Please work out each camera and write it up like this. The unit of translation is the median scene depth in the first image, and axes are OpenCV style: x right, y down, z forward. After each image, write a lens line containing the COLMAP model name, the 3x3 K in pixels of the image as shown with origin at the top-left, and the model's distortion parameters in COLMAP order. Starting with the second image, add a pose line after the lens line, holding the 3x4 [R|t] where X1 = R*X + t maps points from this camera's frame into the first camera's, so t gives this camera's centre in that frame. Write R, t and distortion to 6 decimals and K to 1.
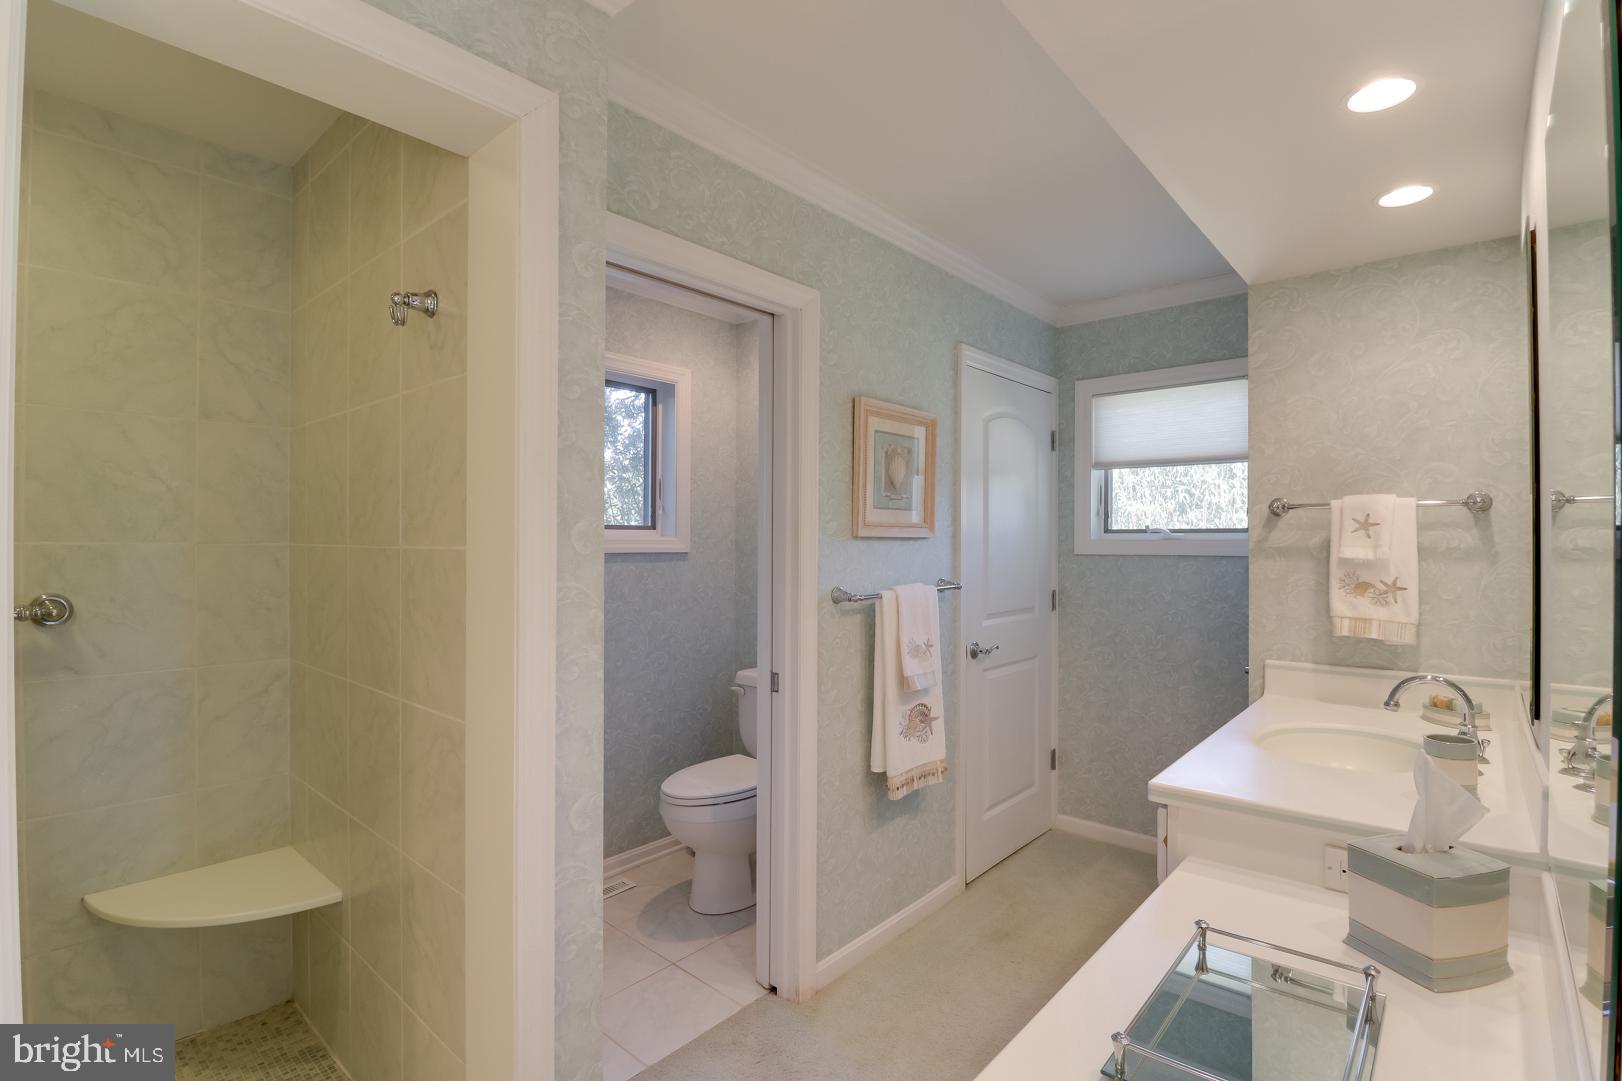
lens RADIAL K [[758.4, 0, 813.2], [0, 758.4, 526.5], [0, 0, 1]] dist [0.000599, -0.000085]
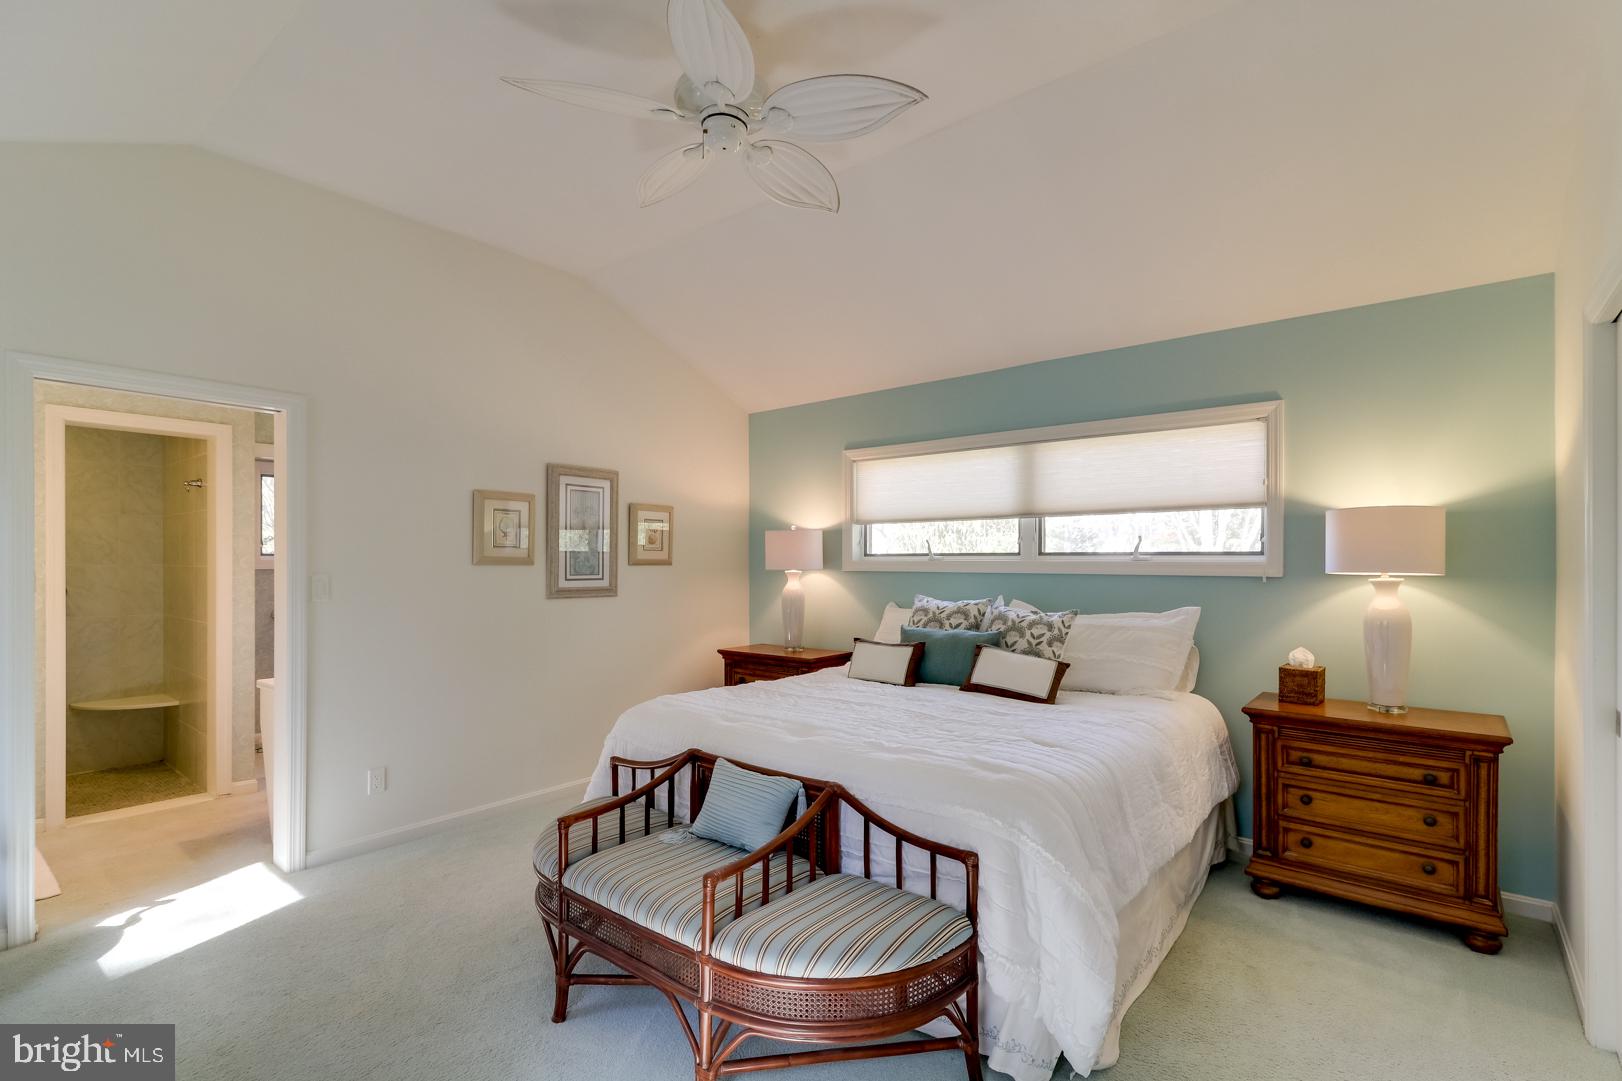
lens RADIAL K [[754.9, 0, 836.2], [0, 754.9, 547.4], [0, 0, 1]] dist [0.014145, -0.000248]
pose [[0.999151, 0.001773, 0.041152, 1.394222], [-0.001736, 0.999998, -0.000937, -0.034813], [-0.041154, 0.000865, 0.999152, -1.555903]]
